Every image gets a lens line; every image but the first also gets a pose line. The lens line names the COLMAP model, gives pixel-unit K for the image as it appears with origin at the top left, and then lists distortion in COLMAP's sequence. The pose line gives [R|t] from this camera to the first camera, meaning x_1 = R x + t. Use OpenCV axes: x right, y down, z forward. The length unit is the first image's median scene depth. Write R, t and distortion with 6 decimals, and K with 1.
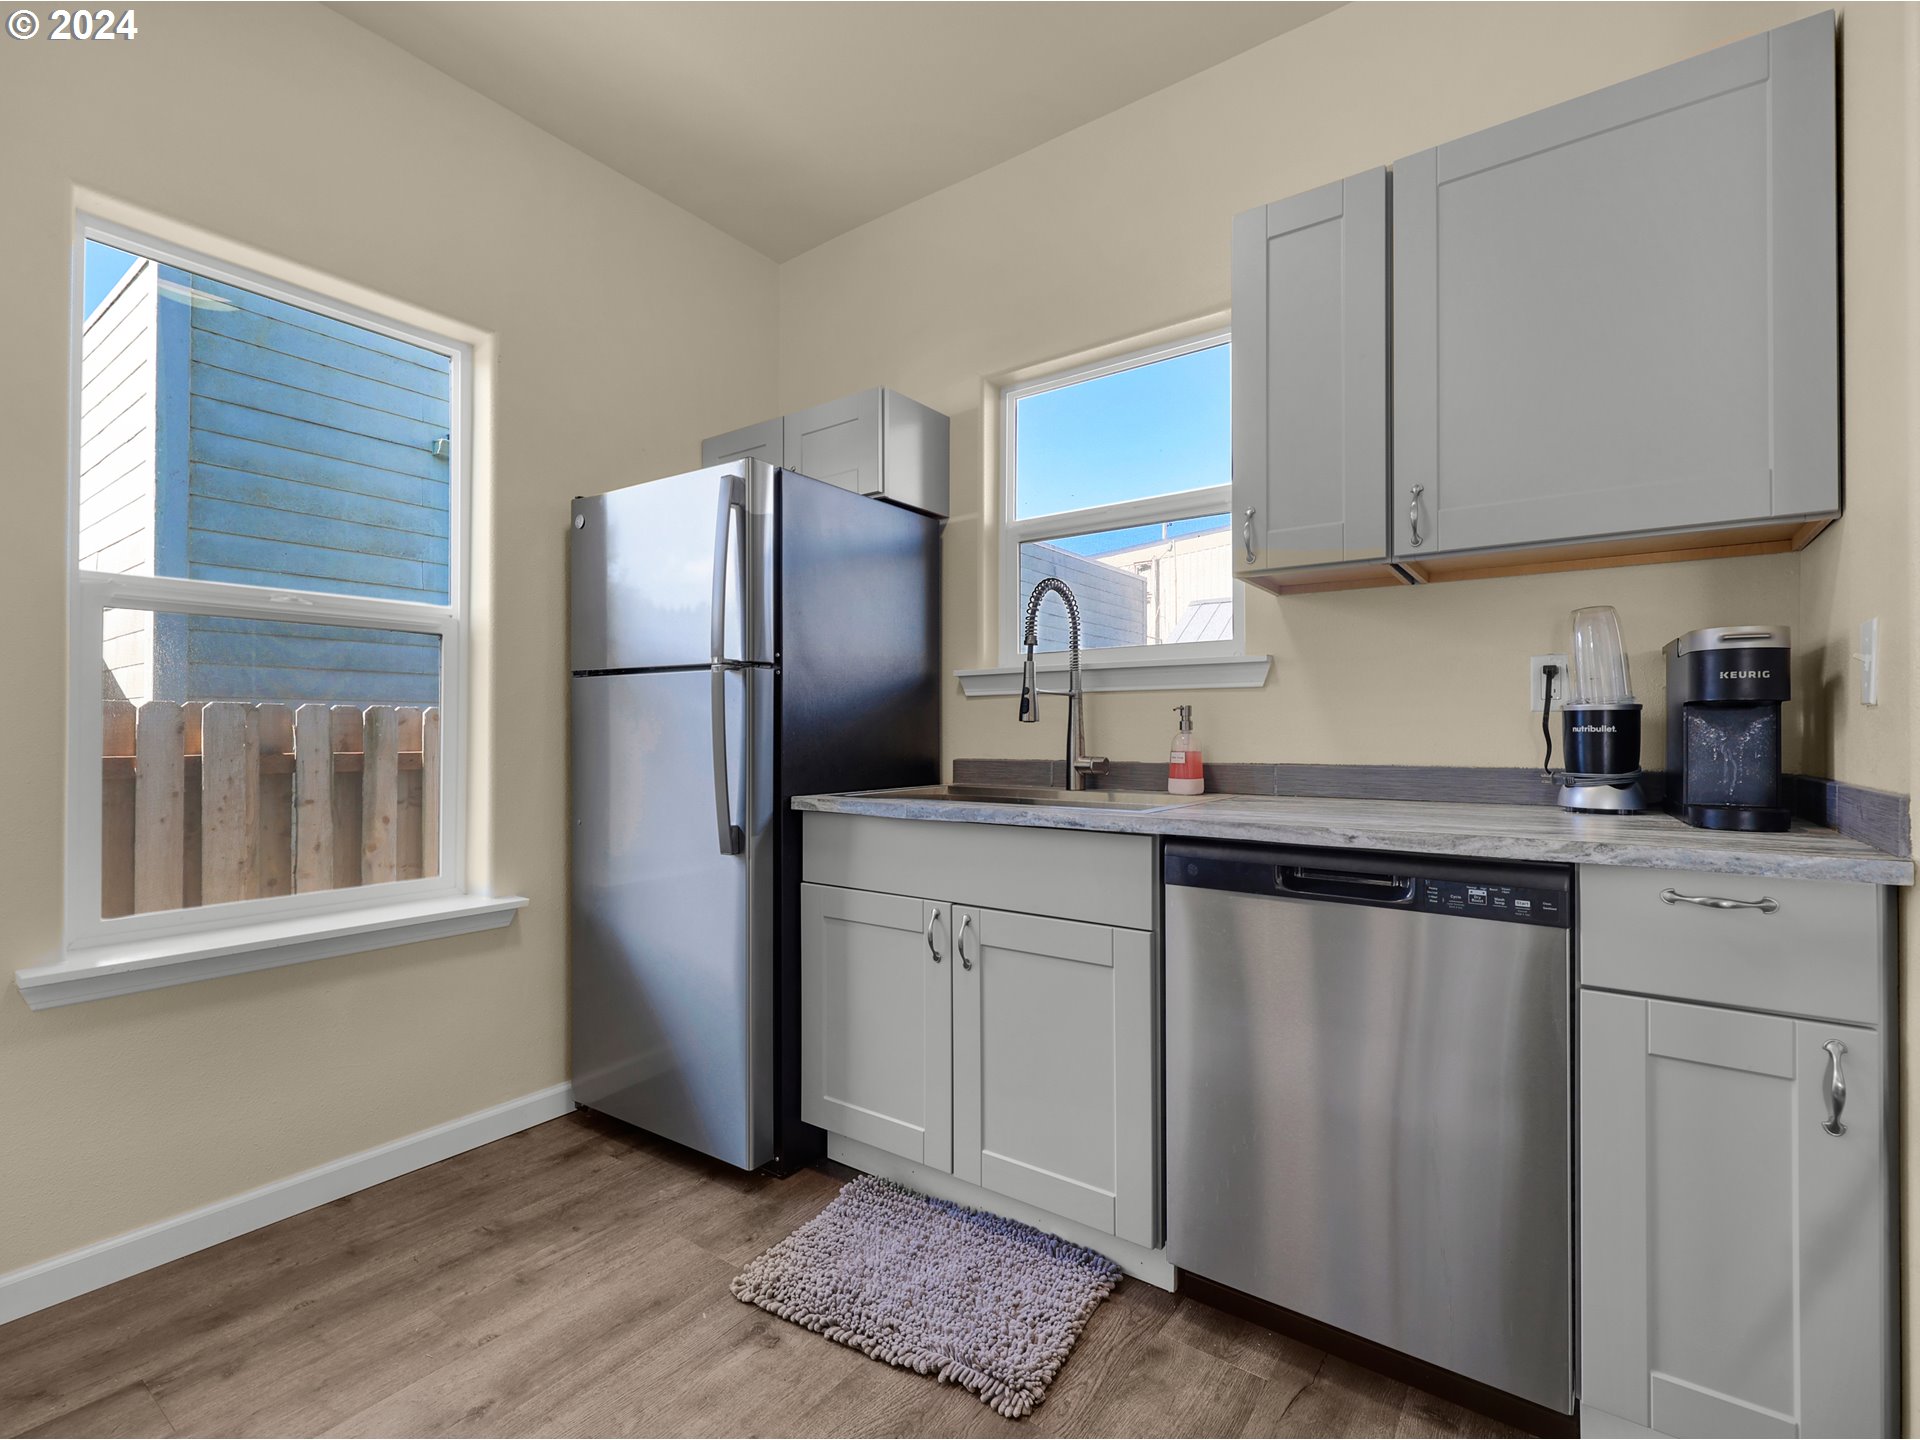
lens RADIAL K [[880.9, 0, 964.3], [0, 880.9, 726.1], [0, 0, 1]] dist [-0.002566, 0.000499]
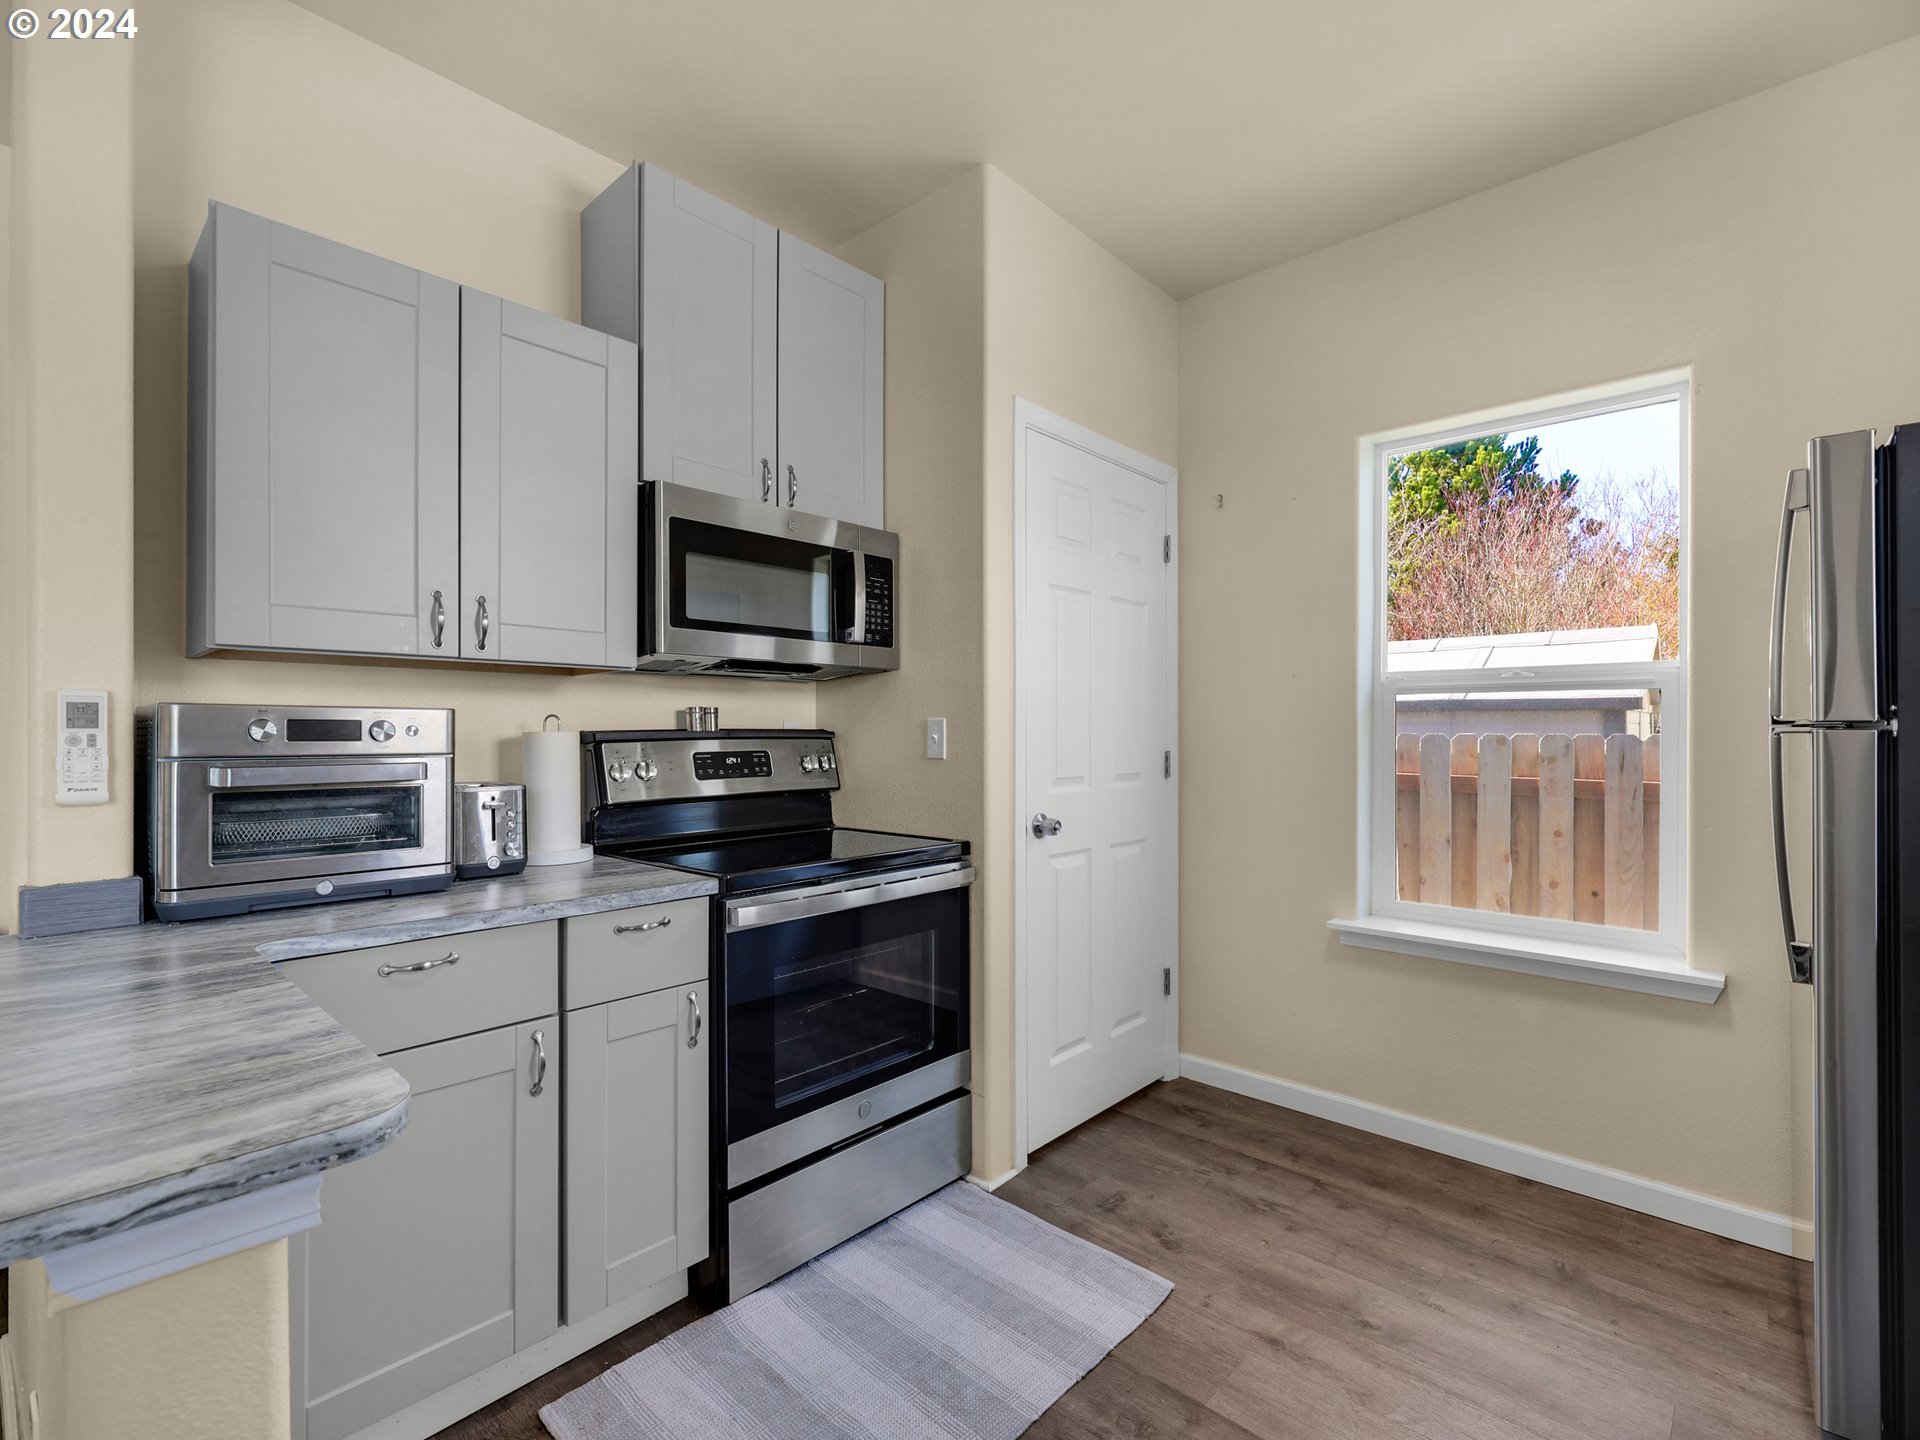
lens RADIAL K [[880.9, 0, 967.7], [0, 880.9, 723.4], [0, 0, 1]] dist [-0.002566, 0.000499]
pose [[-0.123325, -0.008227, -0.992332, 0.662057], [0.004509, 0.999951, -0.008850, -0.081671], [0.992356, -0.005565, -0.123282, 0.469722]]
